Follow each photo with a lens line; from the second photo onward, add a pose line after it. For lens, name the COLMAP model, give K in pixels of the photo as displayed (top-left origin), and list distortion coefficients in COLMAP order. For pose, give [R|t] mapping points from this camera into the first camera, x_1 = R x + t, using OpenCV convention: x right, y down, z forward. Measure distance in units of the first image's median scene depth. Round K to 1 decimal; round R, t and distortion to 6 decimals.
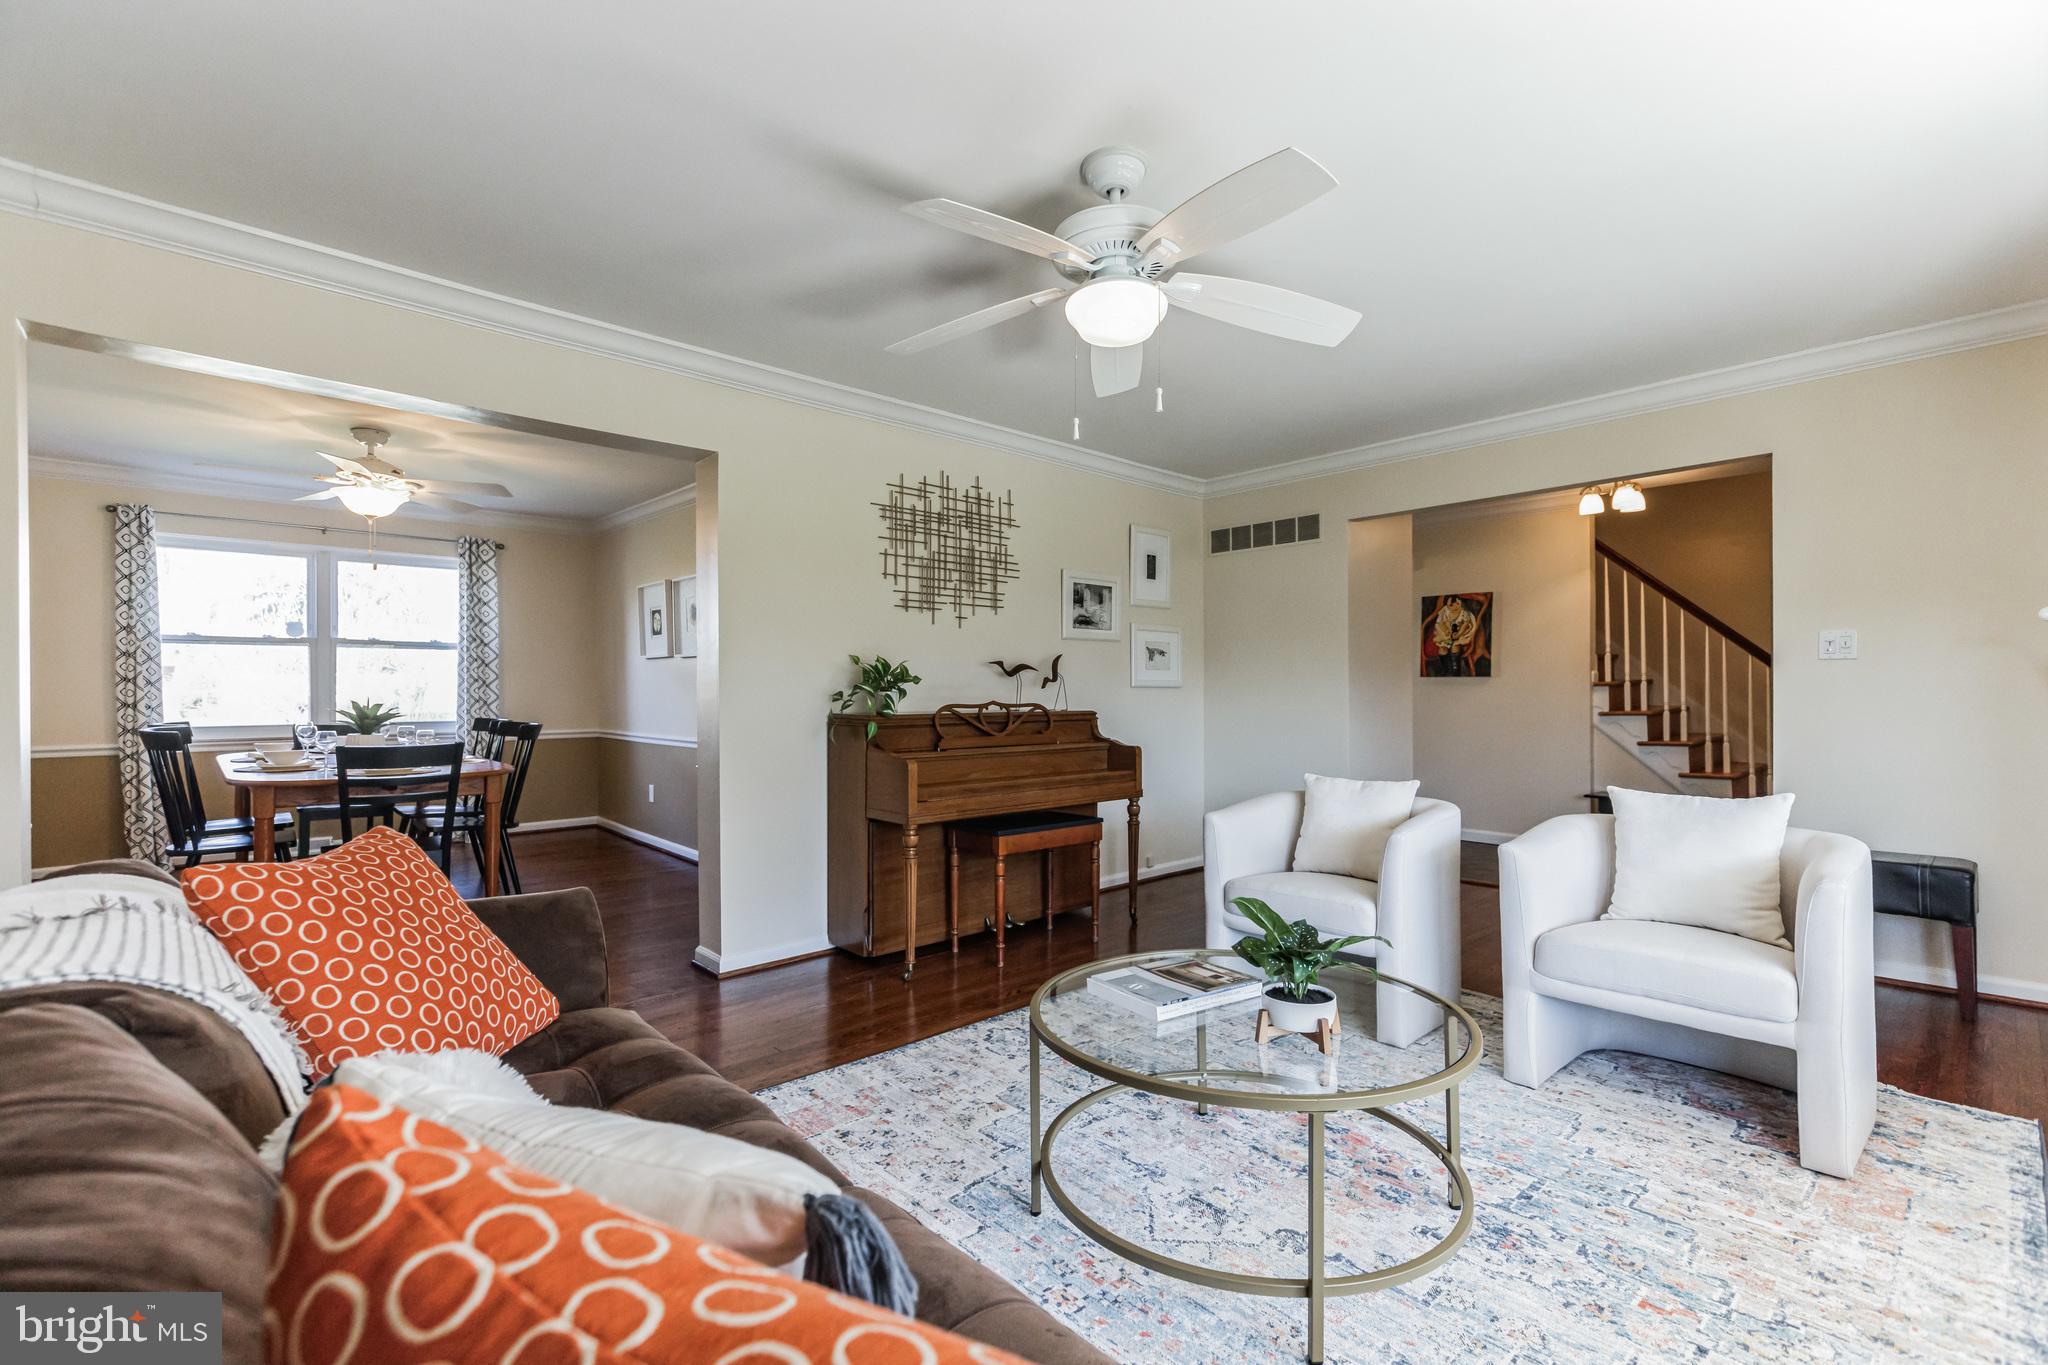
lens RADIAL K [[929.6, 0, 1020.7], [0, 929.6, 681.9], [0, 0, 1]] dist [0.002605, -0.001374]
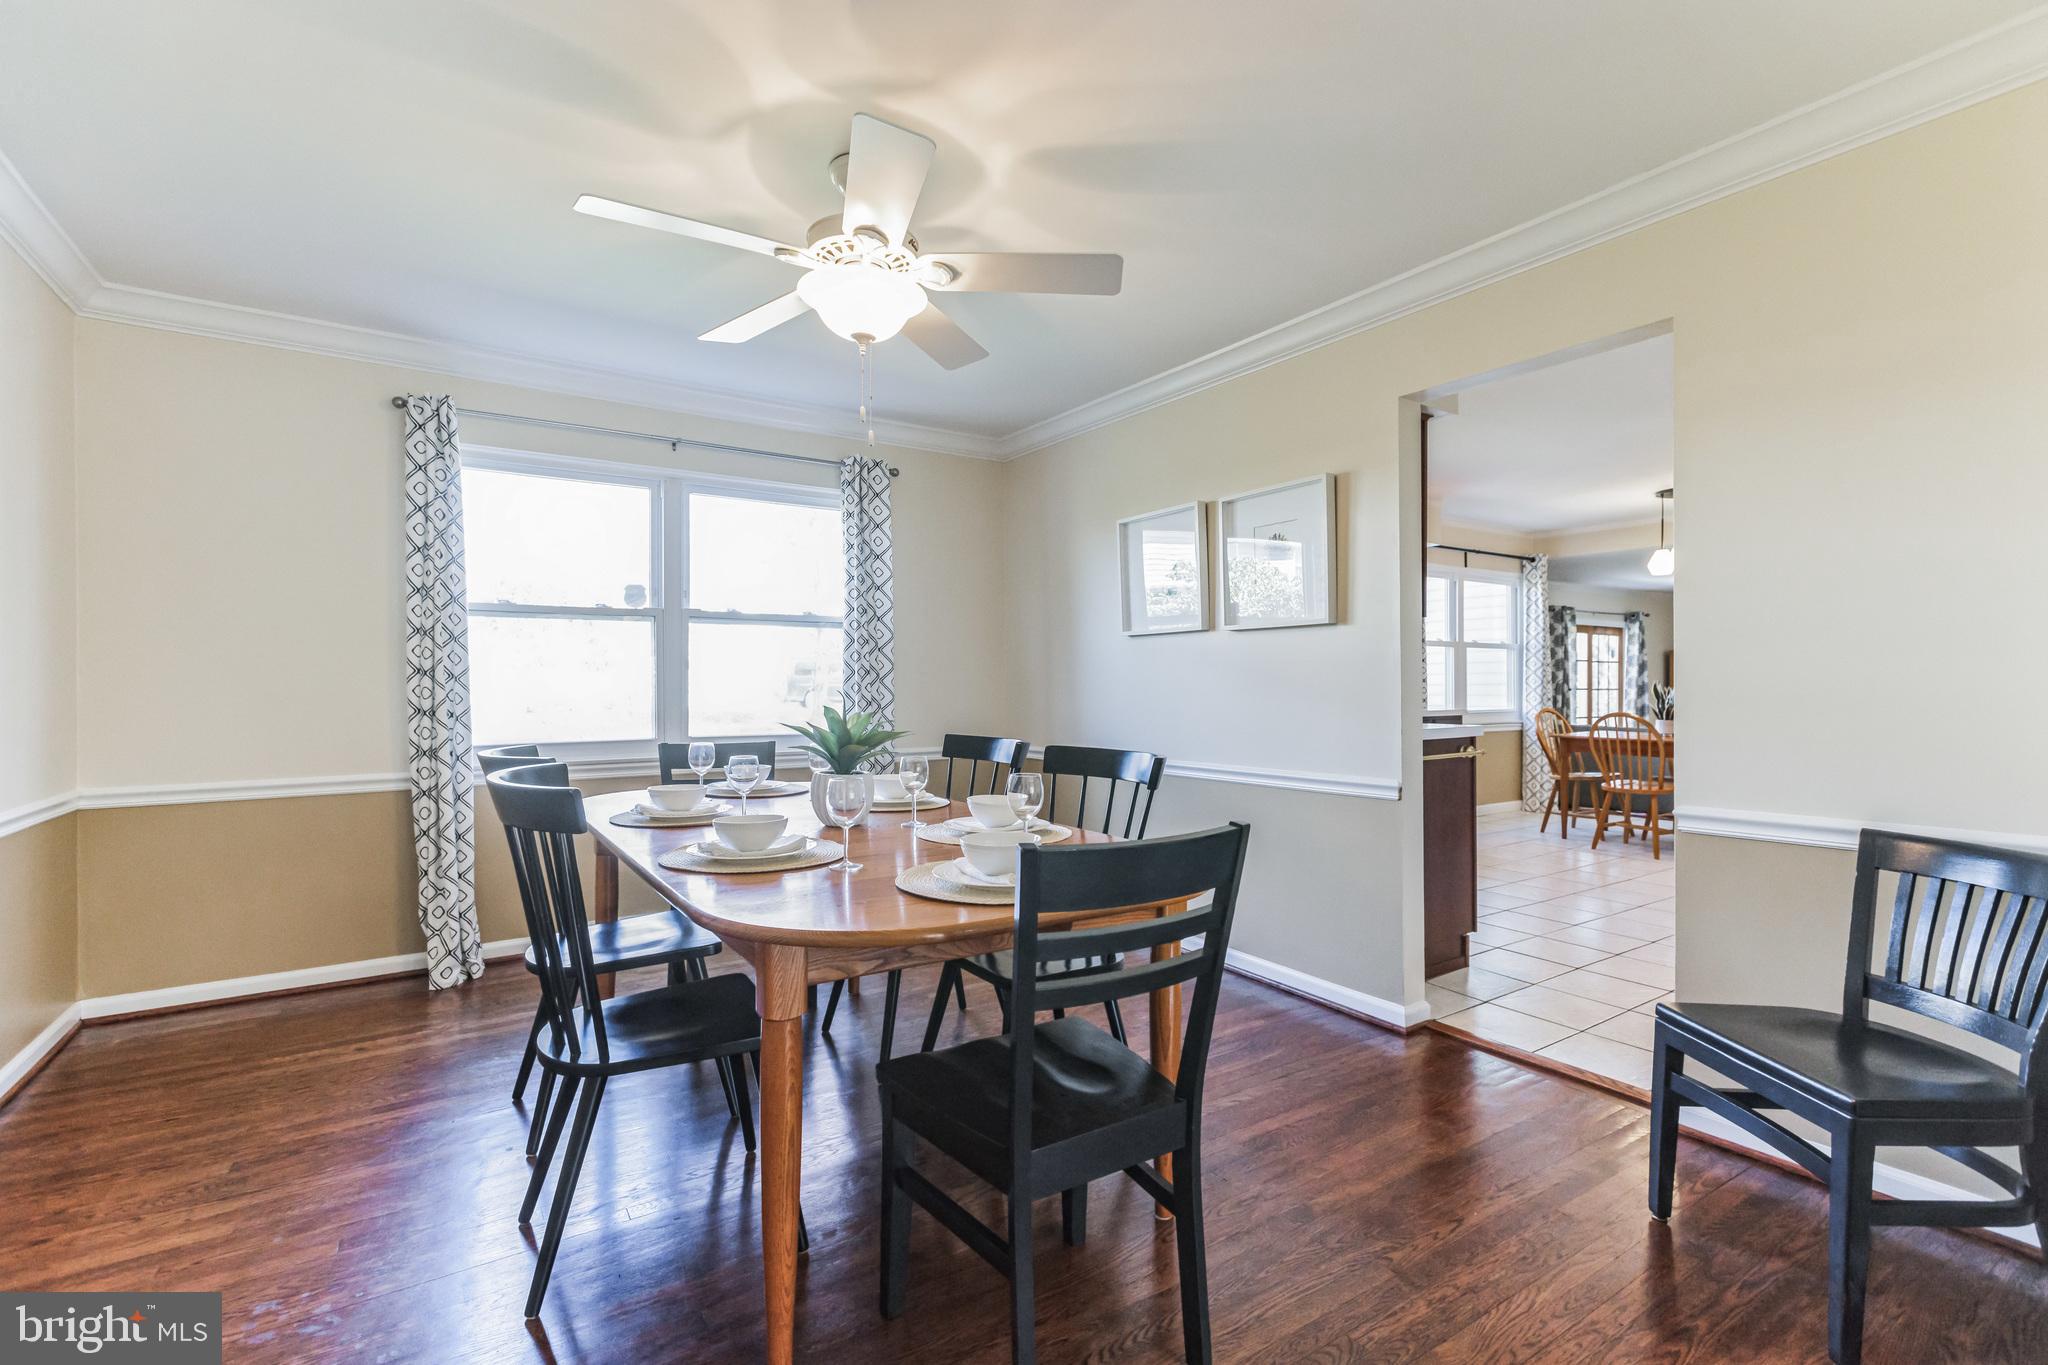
lens RADIAL K [[929.6, 0, 1009.2], [0, 929.6, 675.5], [0, 0, 1]] dist [0.002605, -0.001374]
pose [[0.986164, -0.007373, -0.165610, -0.456640], [0.006595, 0.999965, -0.005243, 0.005978], [0.165643, 0.004078, 0.986177, 0.437432]]
